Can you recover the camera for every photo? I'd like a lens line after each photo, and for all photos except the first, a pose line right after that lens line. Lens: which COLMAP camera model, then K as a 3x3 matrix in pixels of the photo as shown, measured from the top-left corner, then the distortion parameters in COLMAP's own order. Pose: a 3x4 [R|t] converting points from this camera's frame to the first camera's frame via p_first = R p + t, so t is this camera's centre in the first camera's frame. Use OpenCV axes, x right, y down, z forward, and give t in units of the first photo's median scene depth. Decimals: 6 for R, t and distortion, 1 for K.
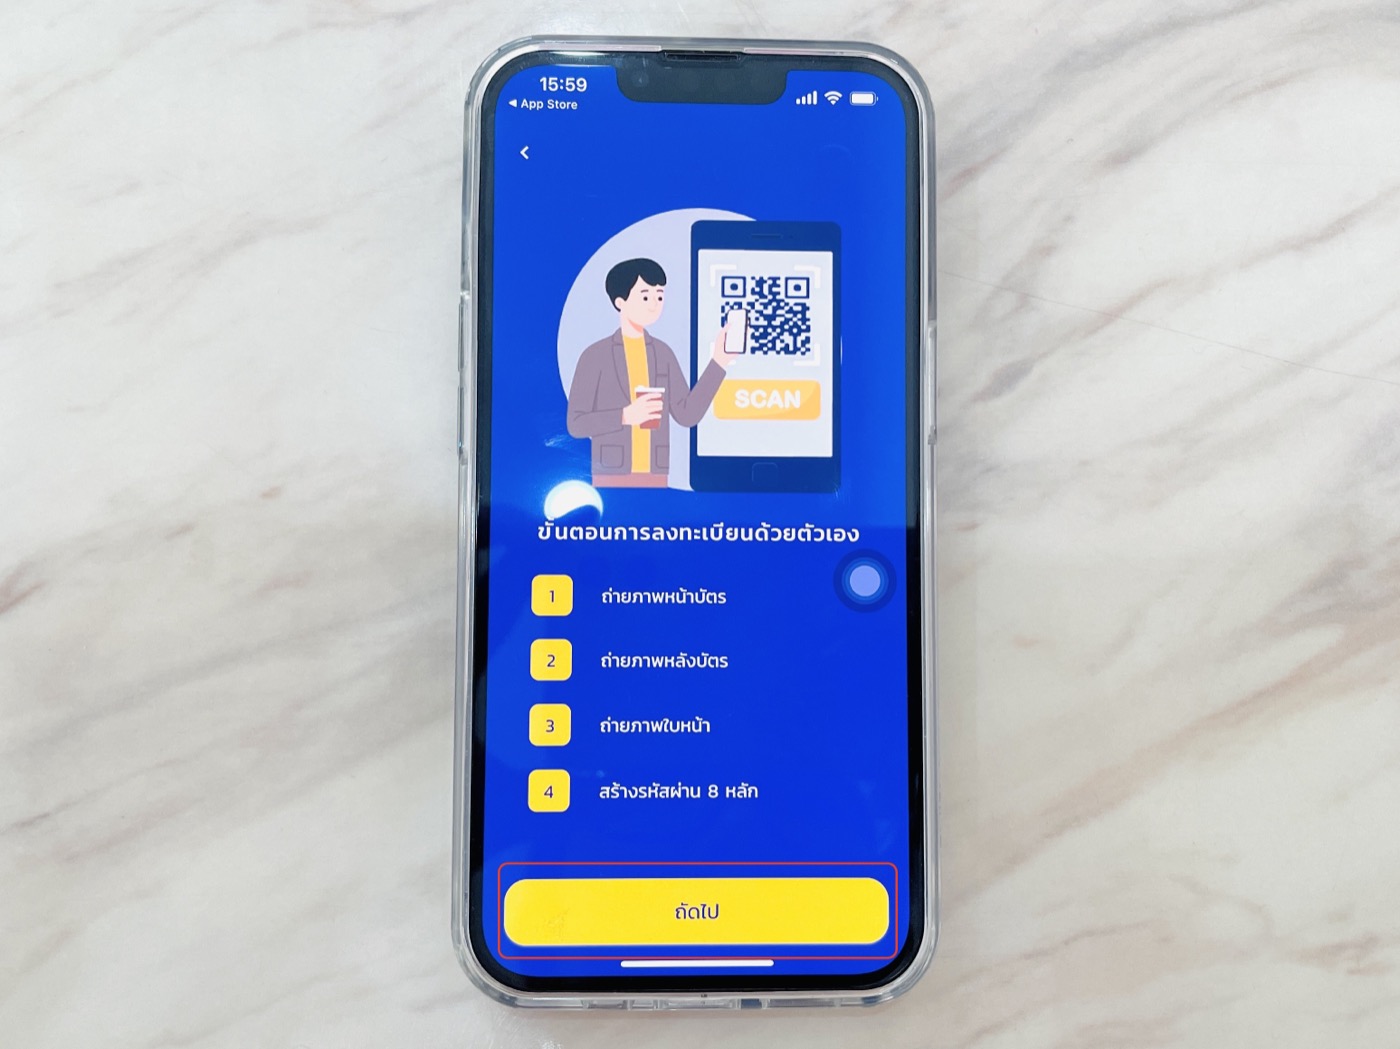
lens RADIAL K [[1038.7, 0, 677.6], [0, 1038.7, 525.0], [0, 0, 1]] dist [0.043159, -0.013550]
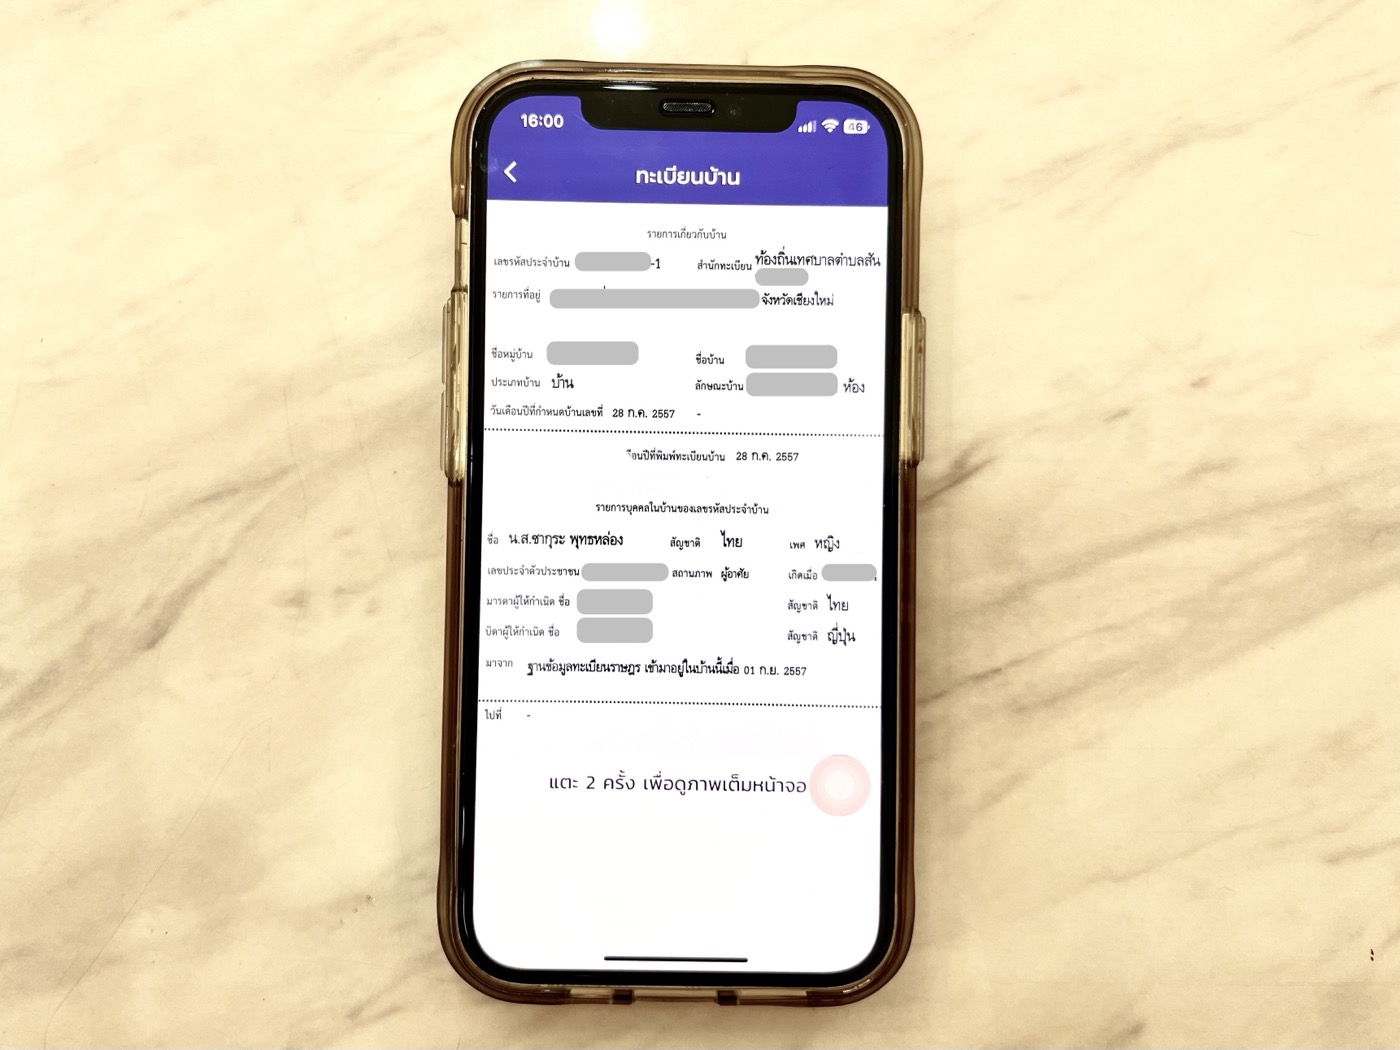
lens RADIAL K [[1059.3, 0, 698.2], [0, 1059.3, 523.8], [0, 0, 1]] dist [0.005538, 0.010253]
pose [[0.999207, 0.039198, 0.006940, -0.908151], [-0.039438, 0.998471, 0.038722, 0.092133], [-0.005411, -0.038965, 0.999226, -0.088052]]
